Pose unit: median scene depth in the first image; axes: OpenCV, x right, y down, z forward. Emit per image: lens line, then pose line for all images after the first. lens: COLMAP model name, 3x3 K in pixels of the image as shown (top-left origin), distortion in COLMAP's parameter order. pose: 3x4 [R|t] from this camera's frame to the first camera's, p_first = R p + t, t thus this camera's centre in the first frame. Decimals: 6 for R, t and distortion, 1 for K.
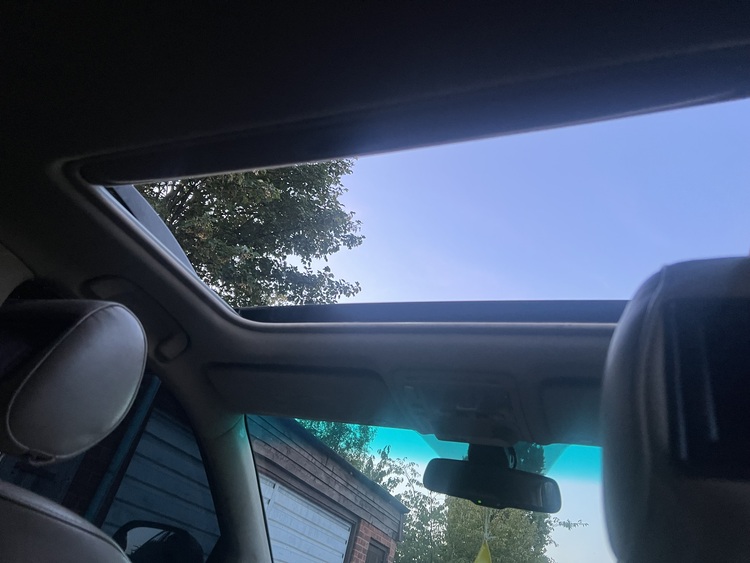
lens RADIAL K [[573.8, 0, 375.0], [0, 573.8, 281.5], [0, 0, 1]] dist [0.035946, -0.012673]
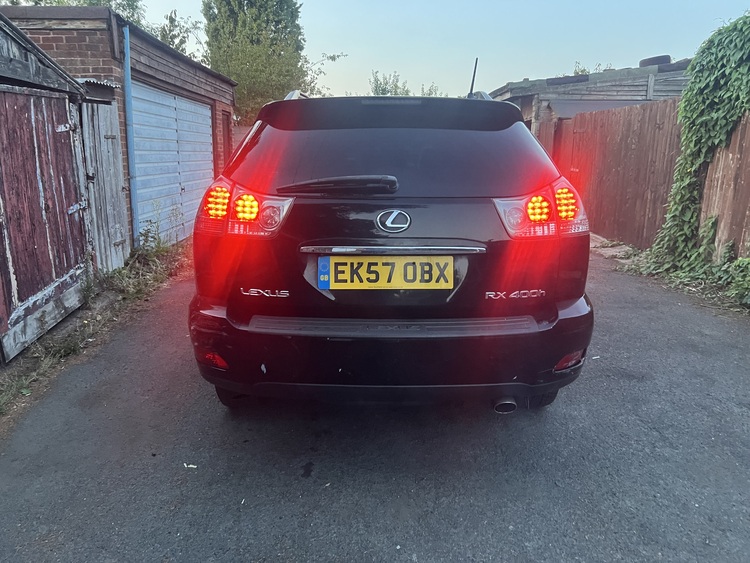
lens RADIAL K [[573.8, 0, 375.0], [0, 573.8, 281.5], [0, 0, 1]] dist [0.035946, -0.012673]
pose [[0.913719, -0.270014, 0.303661, -0.221799], [-0.028627, 0.702665, 0.710945, -0.304948], [-0.405337, -0.658297, 0.634309, -0.367009]]
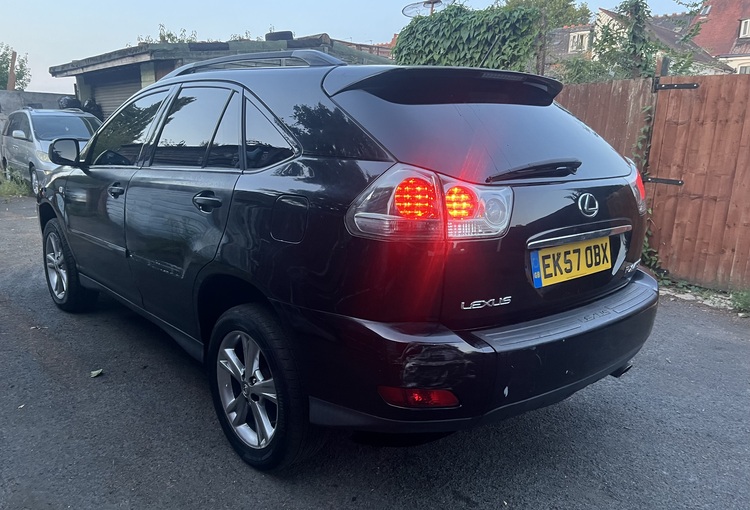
lens RADIAL K [[610.5, 0, 373.3], [0, 610.5, 291.9], [0, 0, 1]] dist [0.025090, 0.002304]
pose [[0.483191, -0.409028, 0.774095, -0.406744], [-0.372857, 0.703837, 0.604642, -0.233049], [-0.792152, -0.580784, 0.187579, -0.170307]]
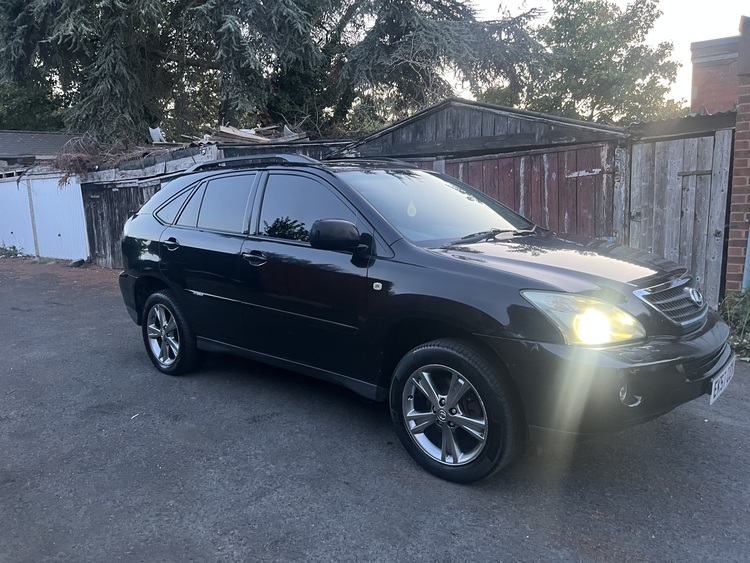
lens RADIAL K [[573.8, 0, 375.0], [0, 573.8, 281.5], [0, 0, 1]] dist [0.035946, -0.012673]
pose [[-0.351320, -0.050020, -0.934918, 0.556851], [0.440371, 0.872390, -0.212156, 0.243364], [0.826225, -0.486245, -0.284460, 0.252840]]
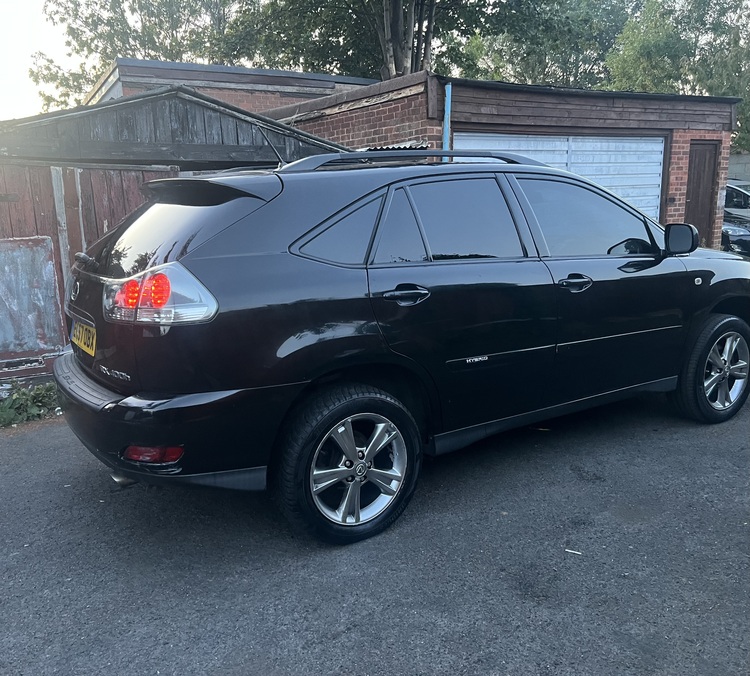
lens RADIAL K [[672.2, 0, 338.8], [0, 672.2, 352.3], [0, 0, 1]] dist [0.030589, -0.005047]
pose [[0.762625, -0.093383, -0.640064, 0.286987], [0.484309, 0.738364, 0.469322, -0.203913], [0.428774, -0.667906, 0.608321, -0.371830]]
